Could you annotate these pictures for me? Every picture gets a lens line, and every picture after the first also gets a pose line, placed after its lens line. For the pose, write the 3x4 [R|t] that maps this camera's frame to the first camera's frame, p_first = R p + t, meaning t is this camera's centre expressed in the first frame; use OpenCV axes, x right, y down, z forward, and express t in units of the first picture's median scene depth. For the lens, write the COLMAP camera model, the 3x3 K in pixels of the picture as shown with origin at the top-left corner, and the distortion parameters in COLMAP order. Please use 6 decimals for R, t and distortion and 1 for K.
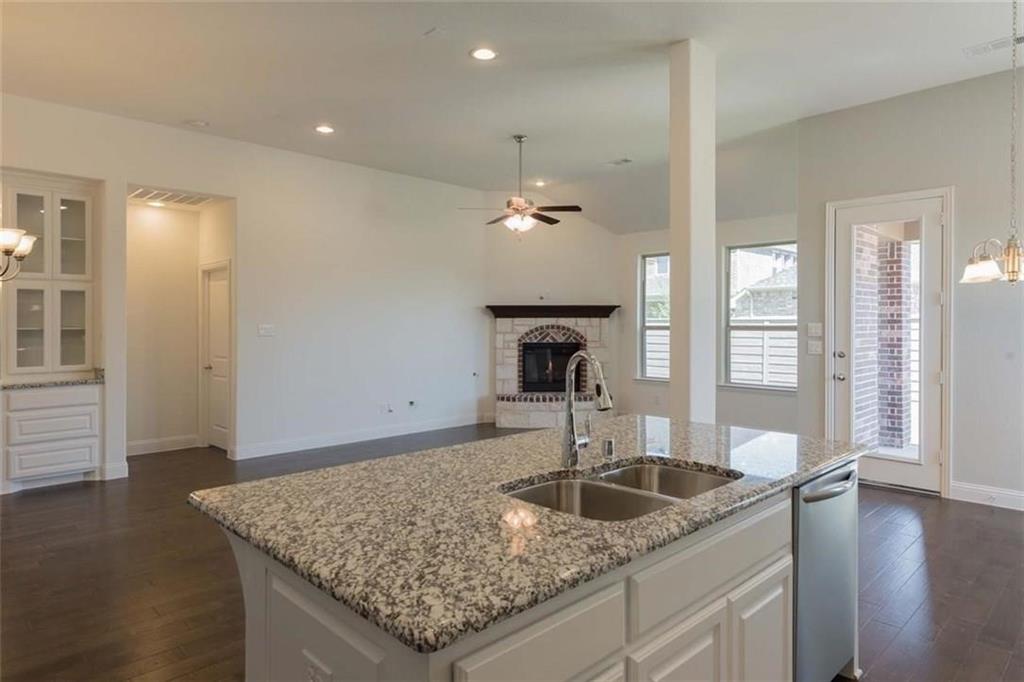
lens RADIAL K [[614.5, 0, 519.4], [0, 614.5, 324.6], [0, 0, 1]] dist [0.016292, -0.001743]
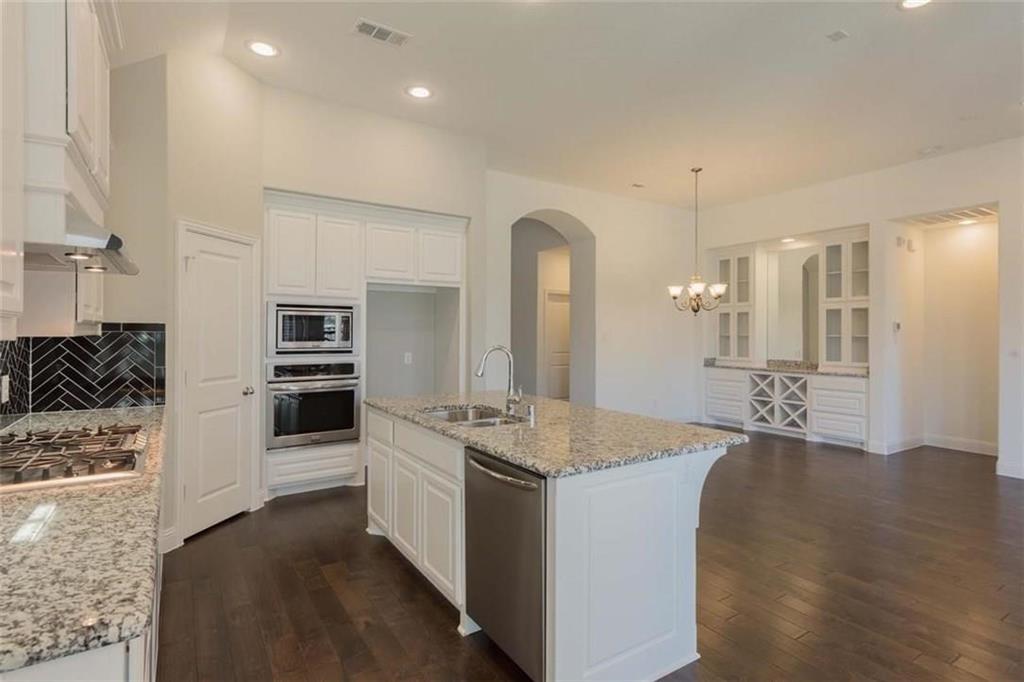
lens RADIAL K [[525.9, 0, 508.1], [0, 525.9, 330.8], [0, 0, 1]] dist [-0.001250, -0.000147]
pose [[-0.203932, -0.002563, -0.978982, 0.443753], [-0.002444, 0.999995, -0.002109, -0.000075], [0.978982, 0.001962, -0.203937, 0.369376]]
